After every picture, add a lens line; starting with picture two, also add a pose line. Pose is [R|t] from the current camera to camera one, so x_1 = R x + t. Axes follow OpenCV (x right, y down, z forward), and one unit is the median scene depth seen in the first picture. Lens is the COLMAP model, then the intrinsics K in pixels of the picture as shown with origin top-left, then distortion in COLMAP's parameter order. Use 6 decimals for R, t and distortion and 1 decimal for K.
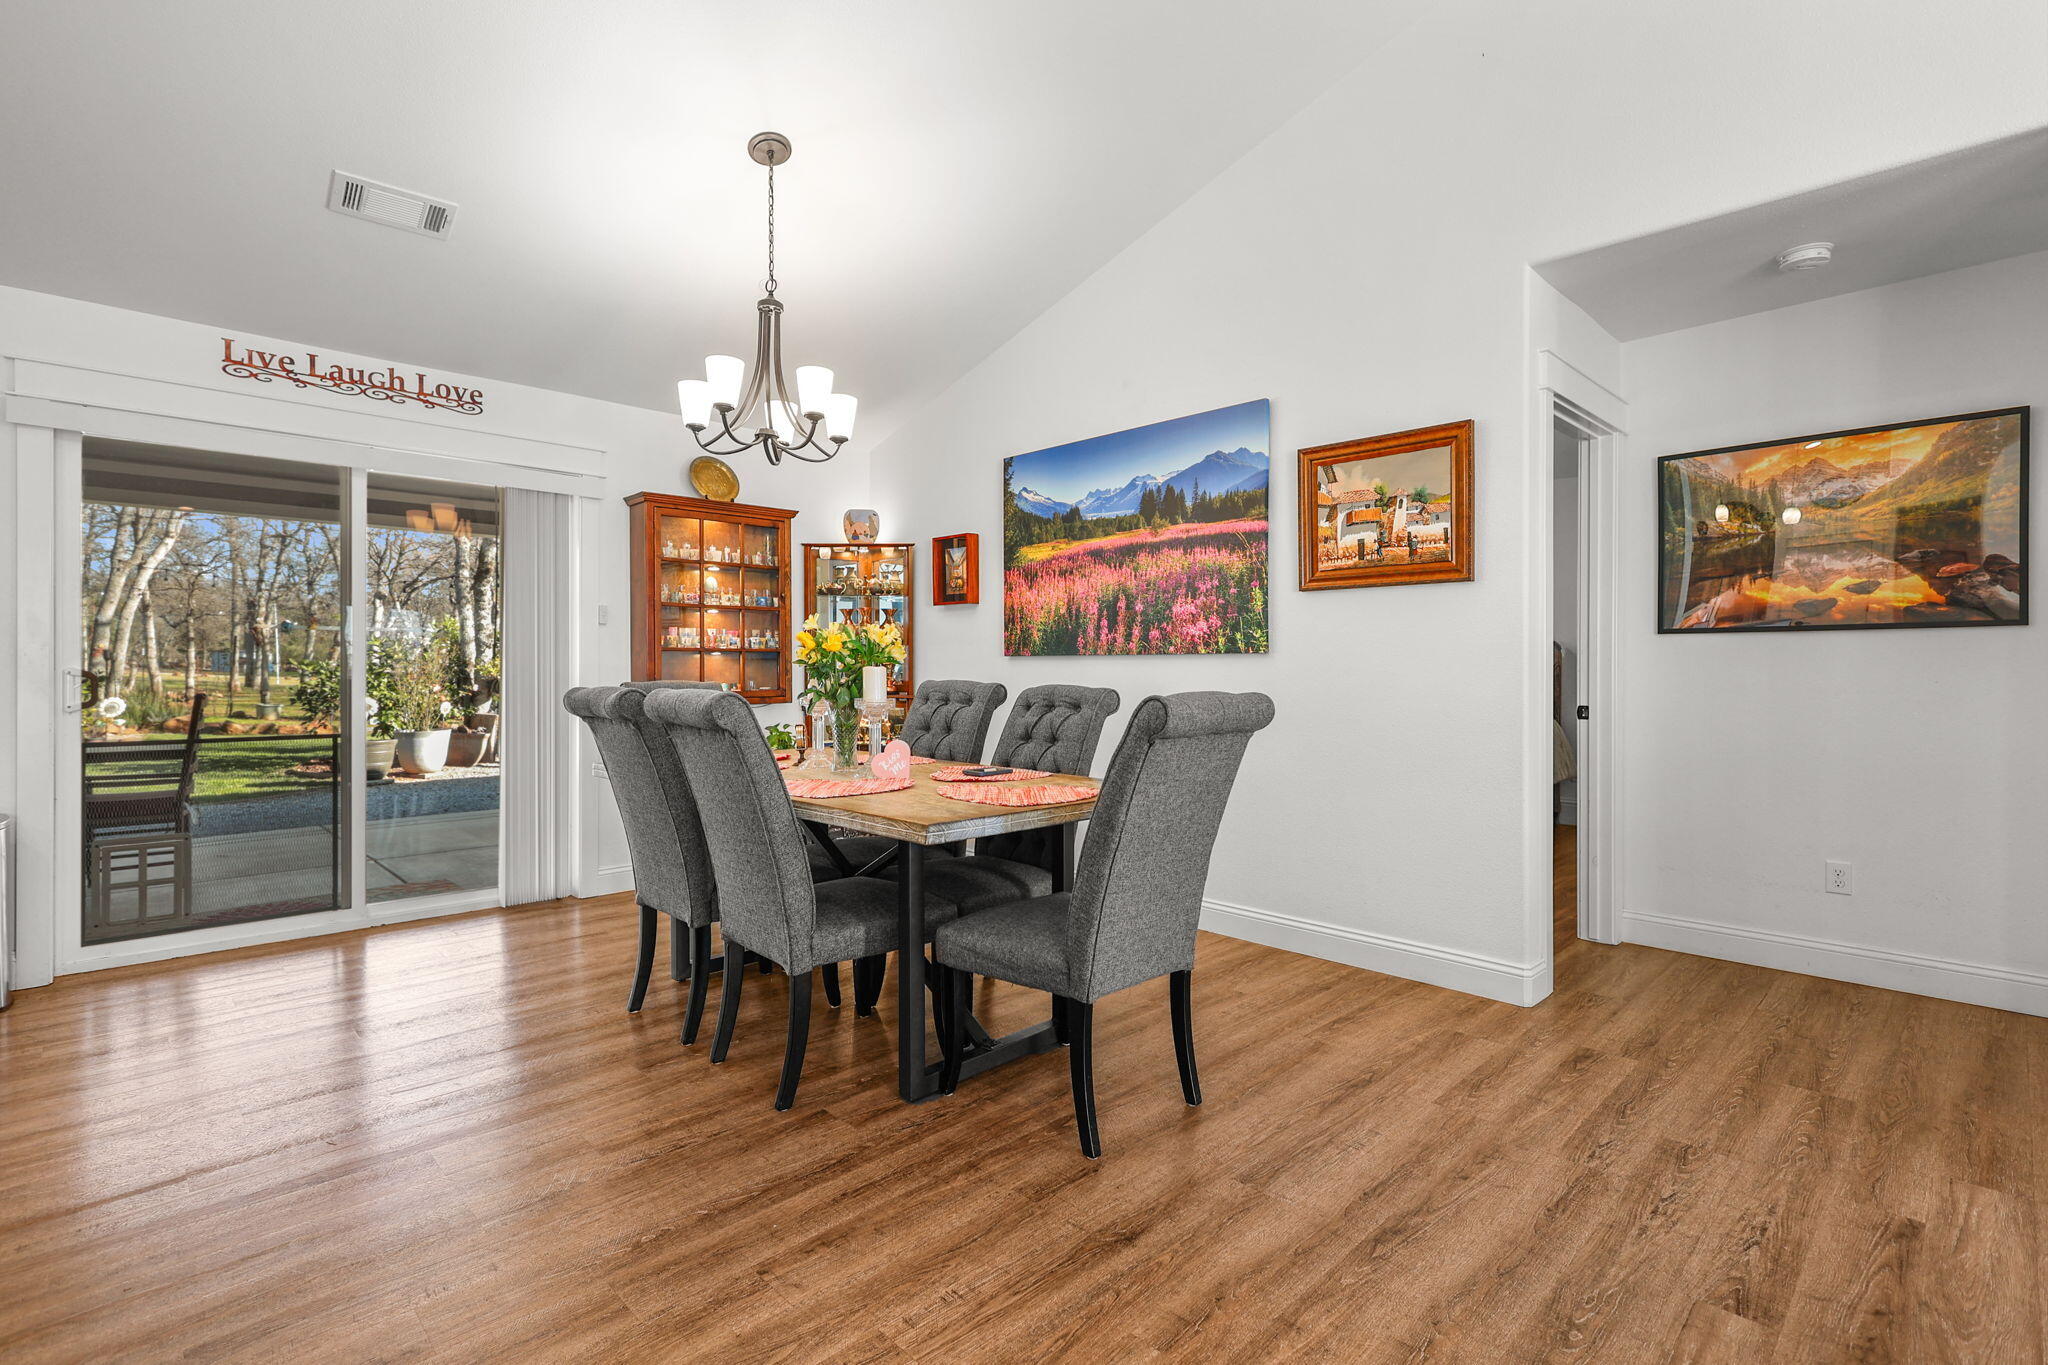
lens RADIAL K [[964.4, 0, 1013.4], [0, 964.4, 669.4], [0, 0, 1]] dist [-0.003486, 0.001269]
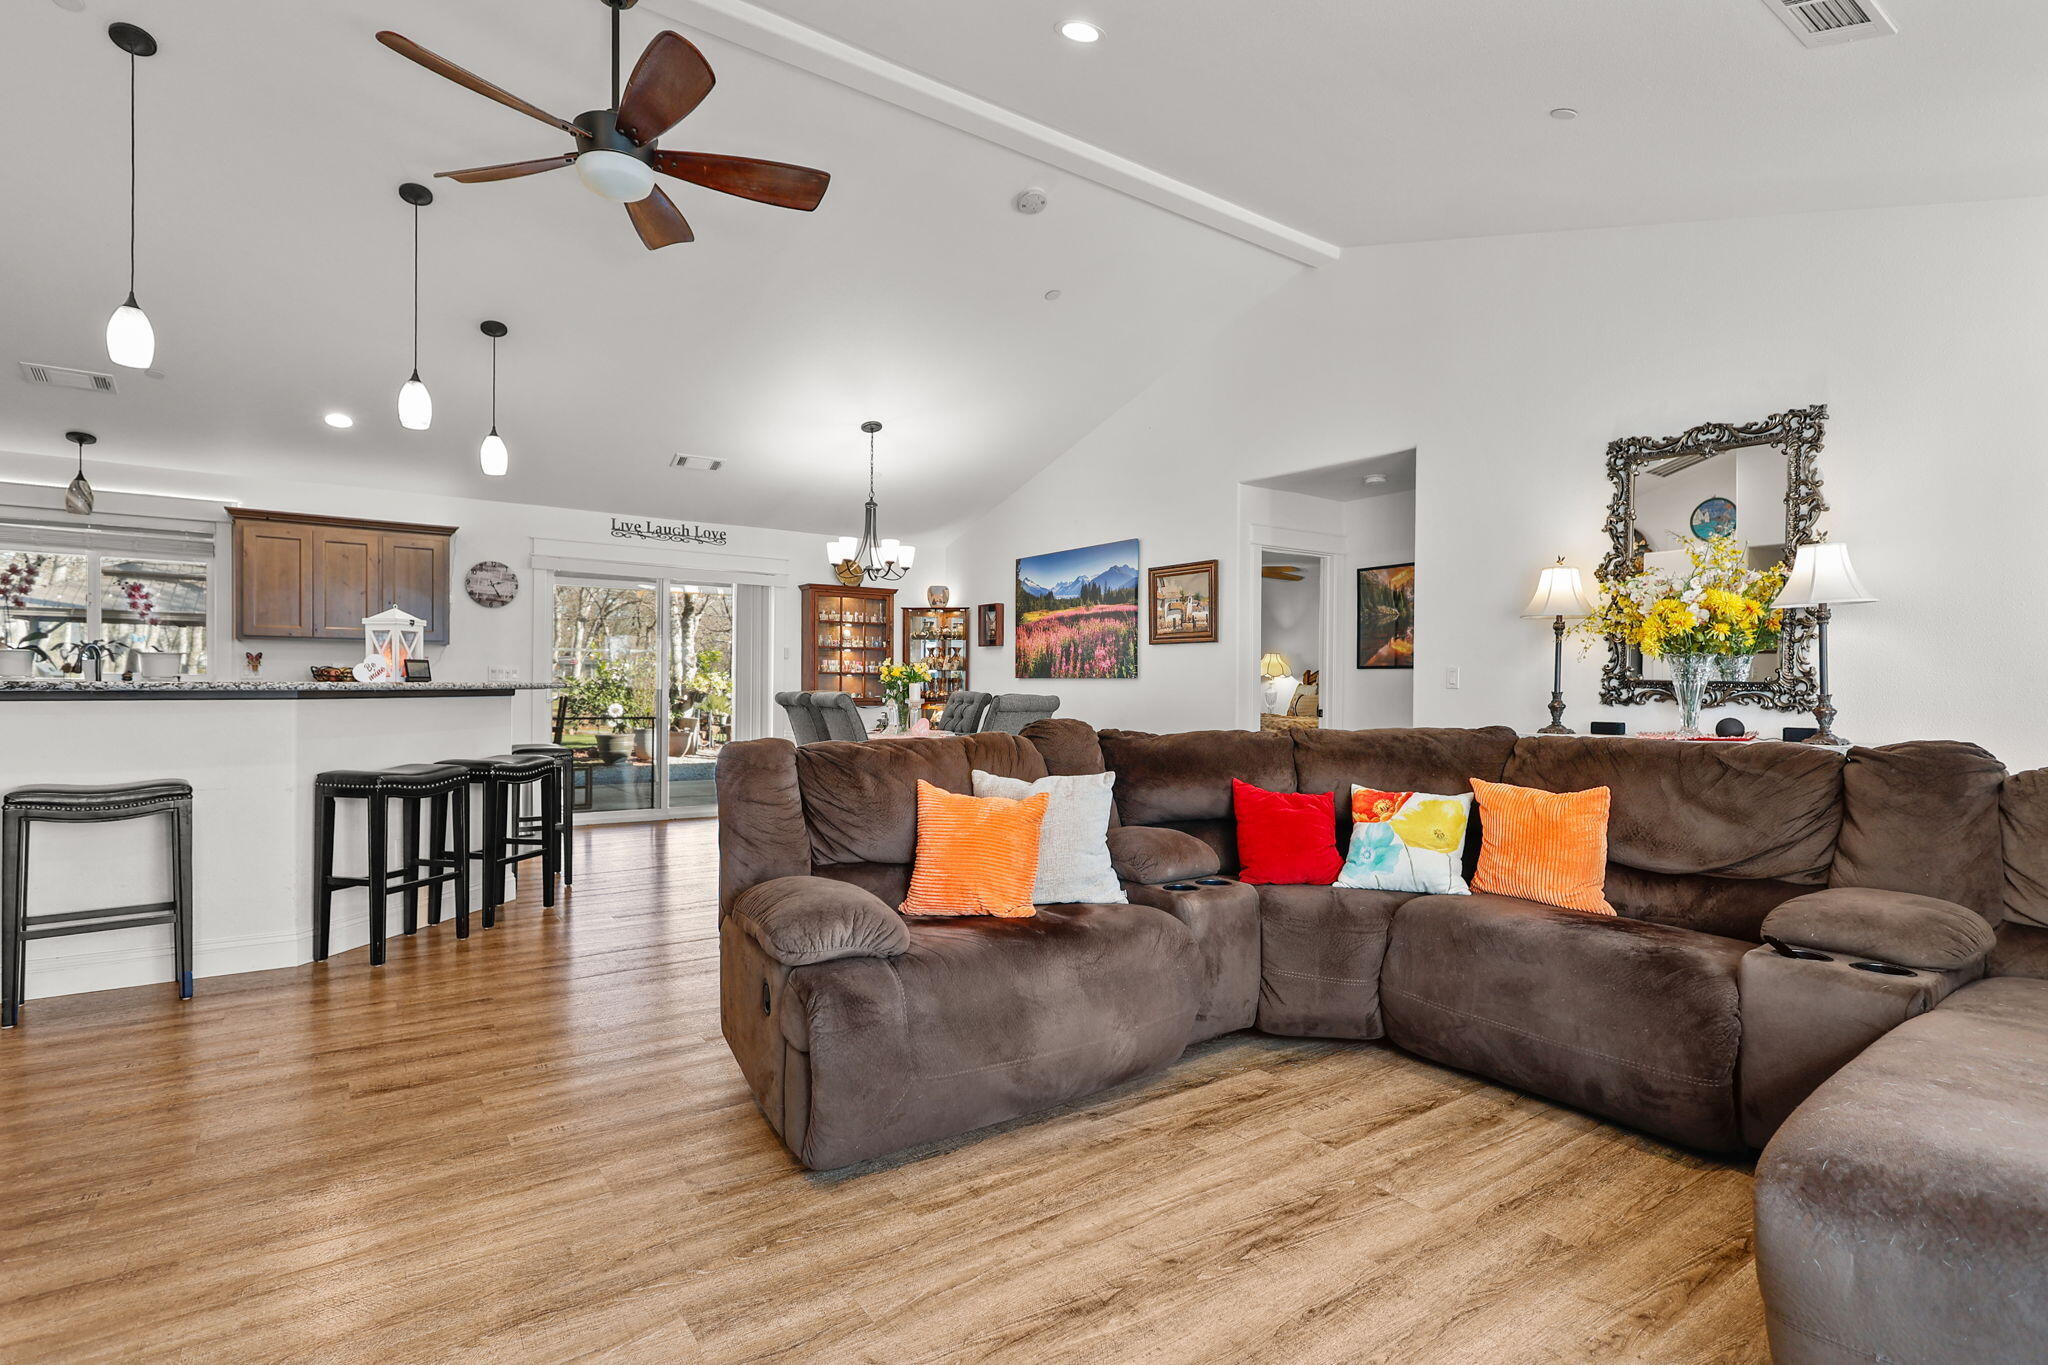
lens RADIAL K [[964.4, 0, 1011.6], [0, 964.4, 690.1], [0, 0, 1]] dist [-0.003486, 0.001269]
pose [[0.988304, 0.009237, -0.152216, 0.261693], [-0.008883, 0.999956, 0.003009, 0.002309], [0.152237, -0.001622, 0.988343, -0.713504]]
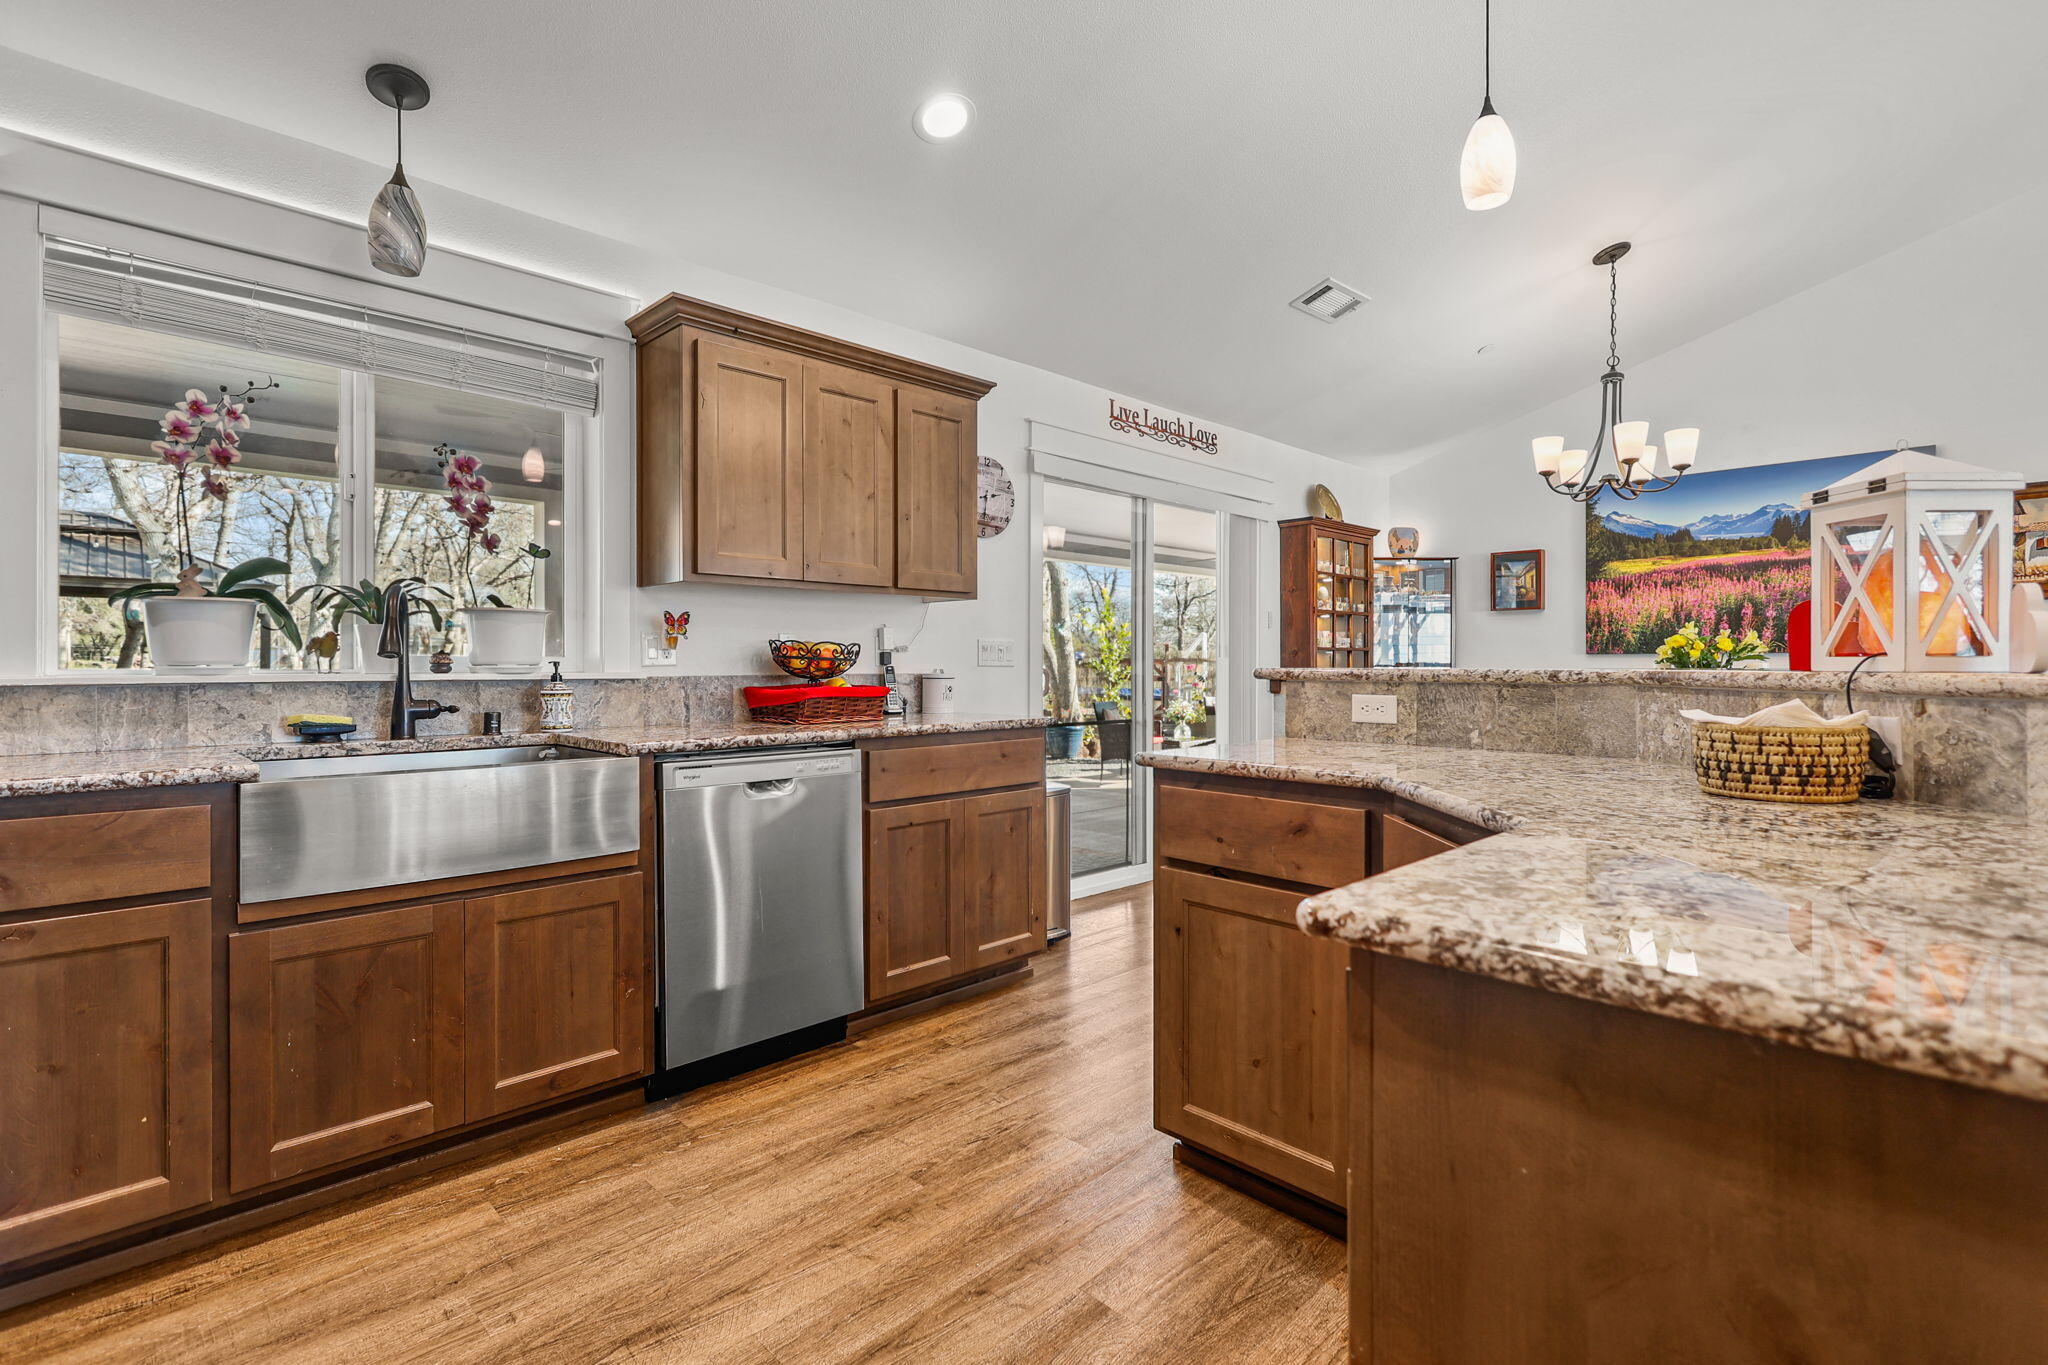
lens RADIAL K [[964.4, 0, 1022.2], [0, 964.4, 663.9], [0, 0, 1]] dist [-0.003486, 0.001269]
pose [[0.999978, -0.000241, -0.006606, -0.760866], [0.000218, 0.999994, -0.003587, 0.002707], [0.006607, 0.003585, 0.999972, -0.201113]]
